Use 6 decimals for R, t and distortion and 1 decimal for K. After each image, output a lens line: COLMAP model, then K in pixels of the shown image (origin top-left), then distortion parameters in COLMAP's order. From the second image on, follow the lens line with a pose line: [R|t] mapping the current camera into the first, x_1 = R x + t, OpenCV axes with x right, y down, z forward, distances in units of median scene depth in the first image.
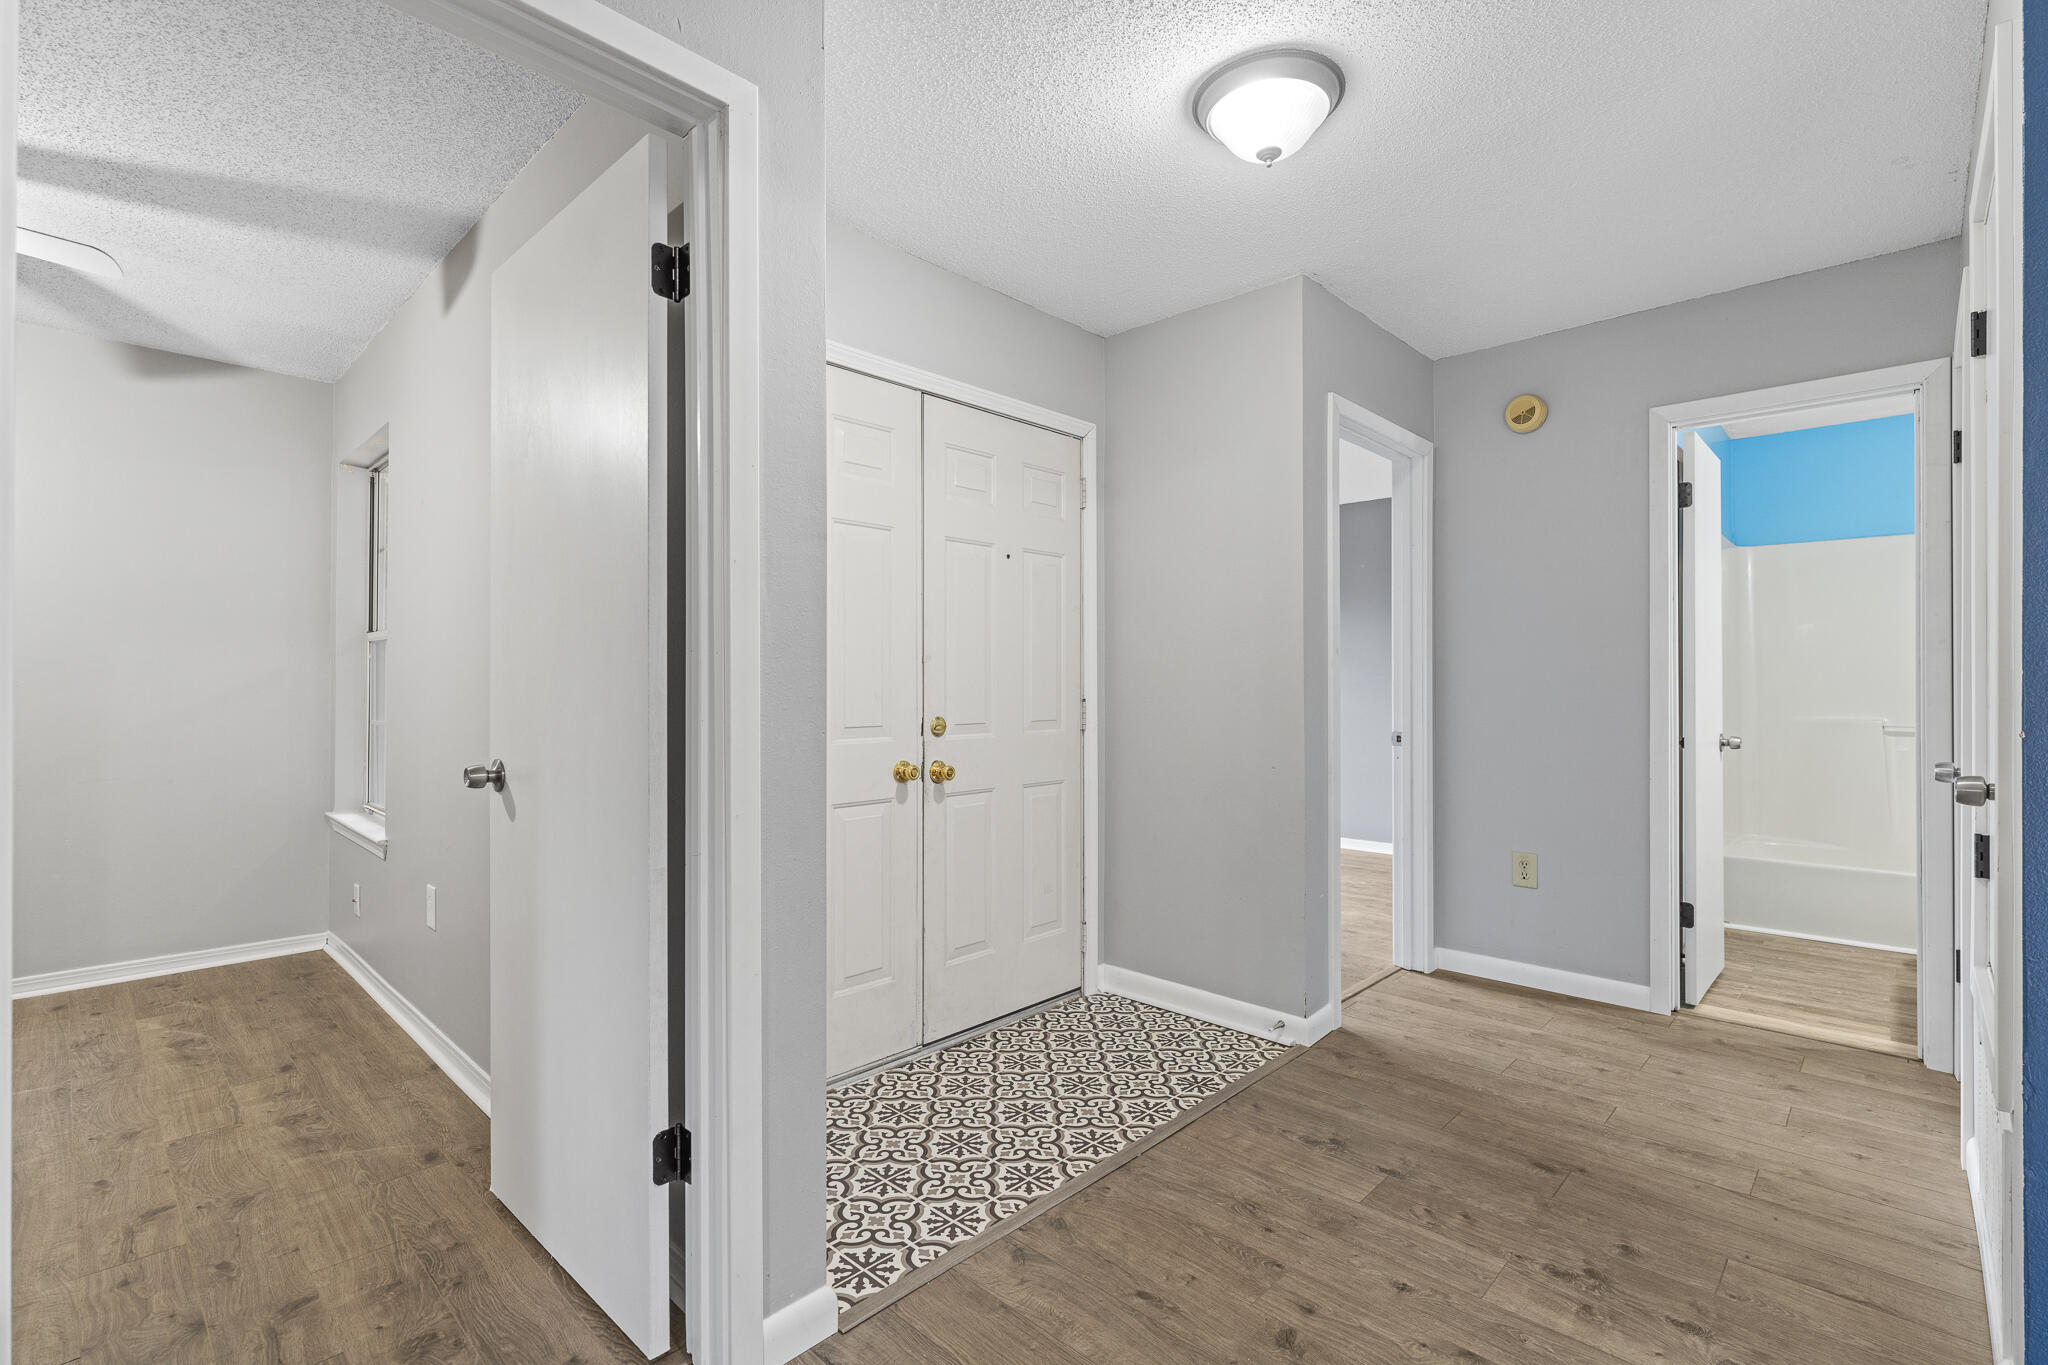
lens RADIAL K [[933.5, 0, 1028.1], [0, 933.5, 682.0], [0, 0, 1]] dist [-0.004021, -0.000431]
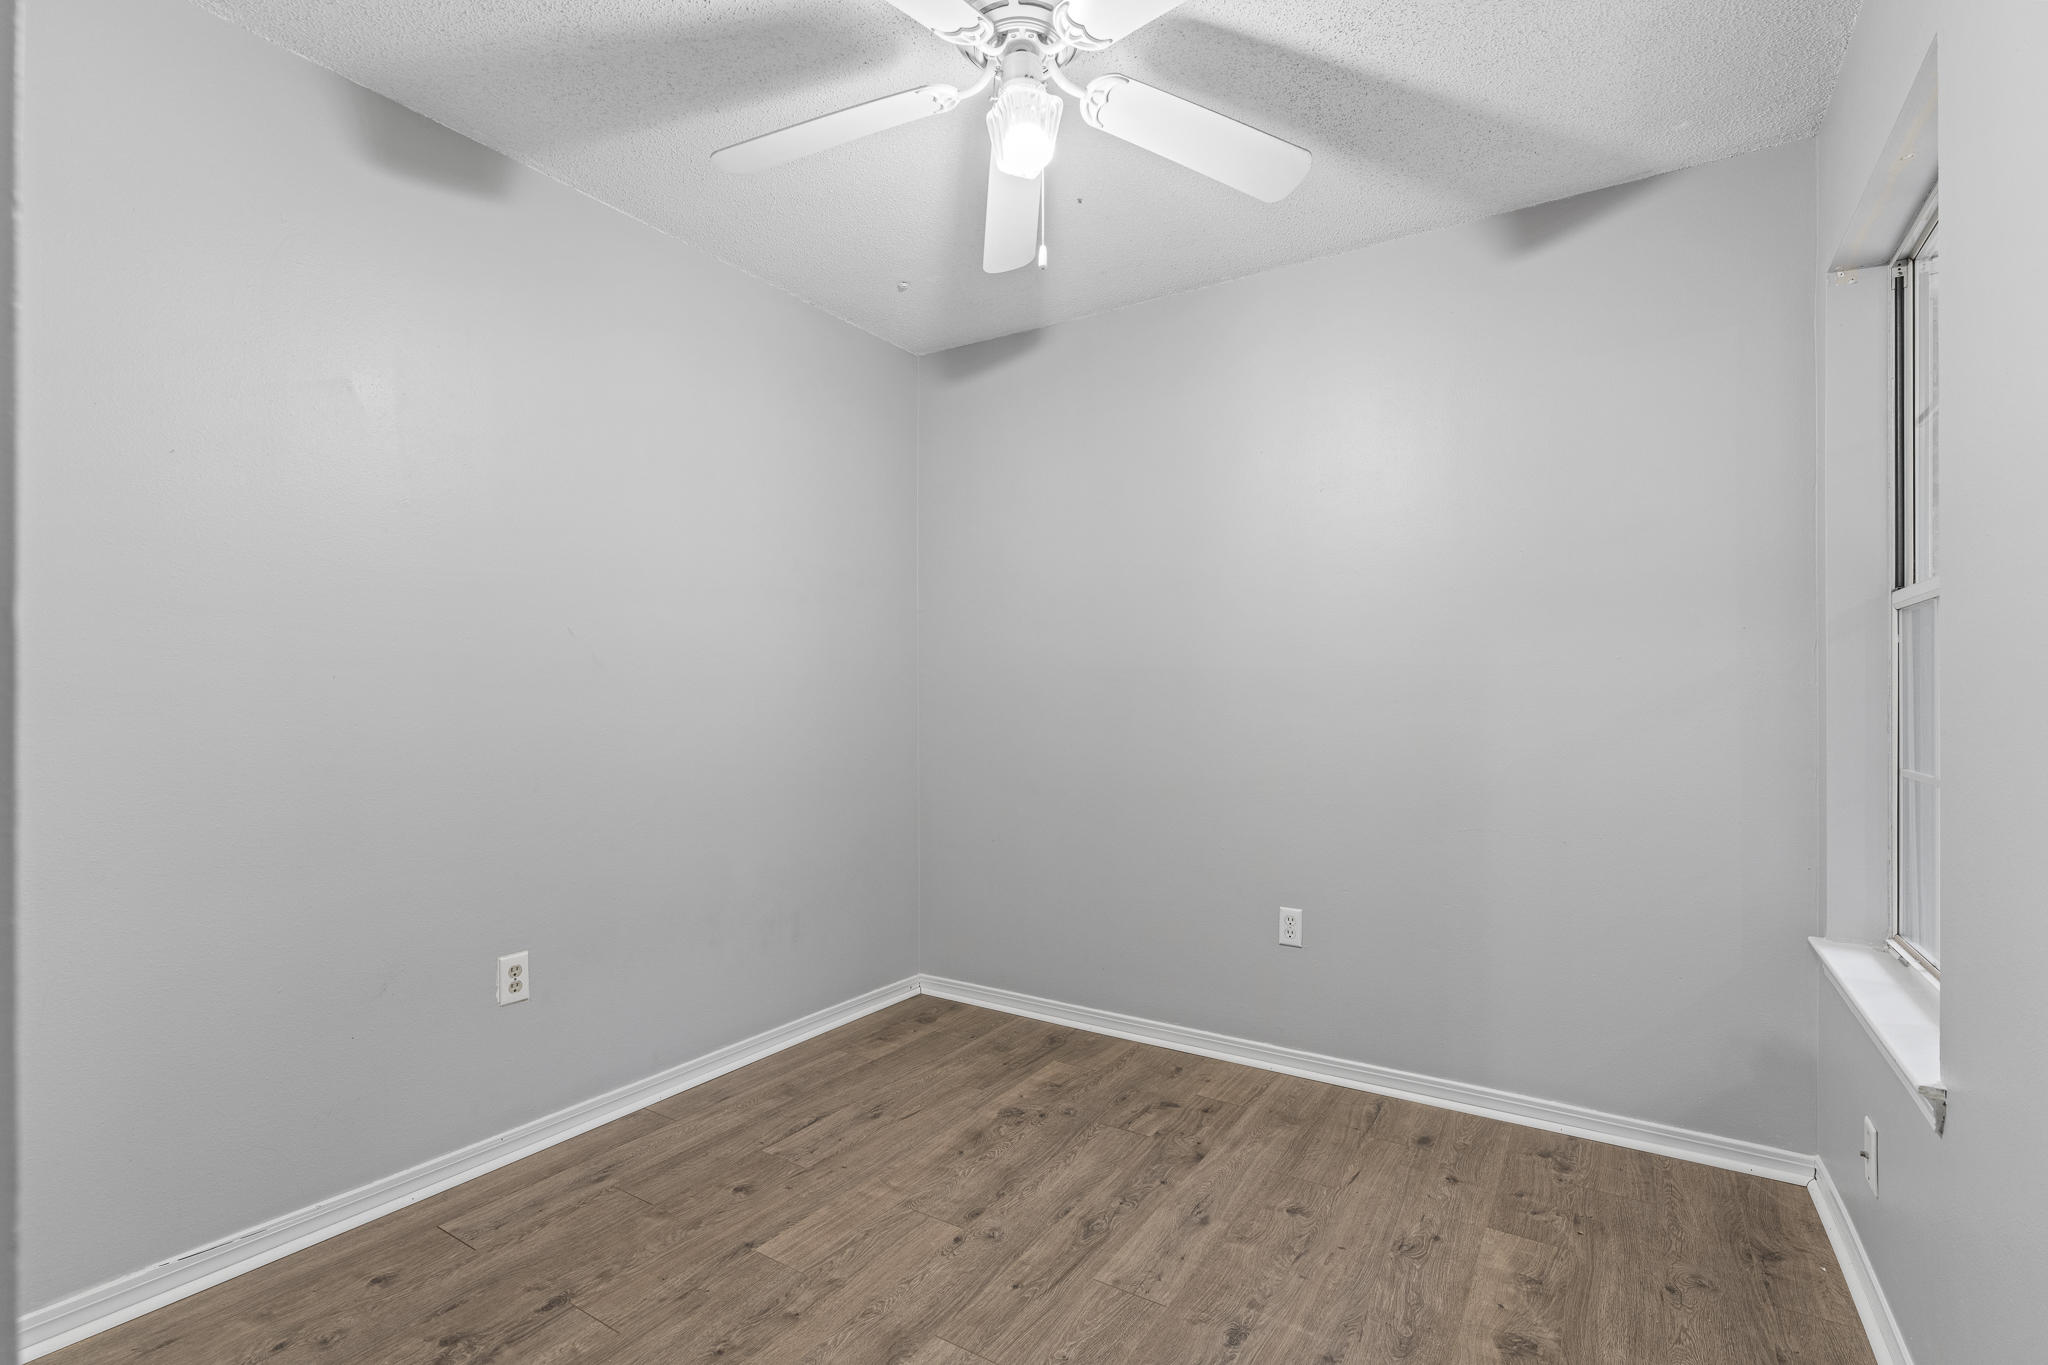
lens RADIAL K [[933.5, 0, 1022.6], [0, 933.5, 687.8], [0, 0, 1]] dist [-0.004021, -0.000431]
pose [[0.193080, -0.012030, -0.981109, -0.369457], [0.000668, 0.999926, -0.012129, 0.004143], [0.981183, 0.001686, 0.193074, 0.530539]]
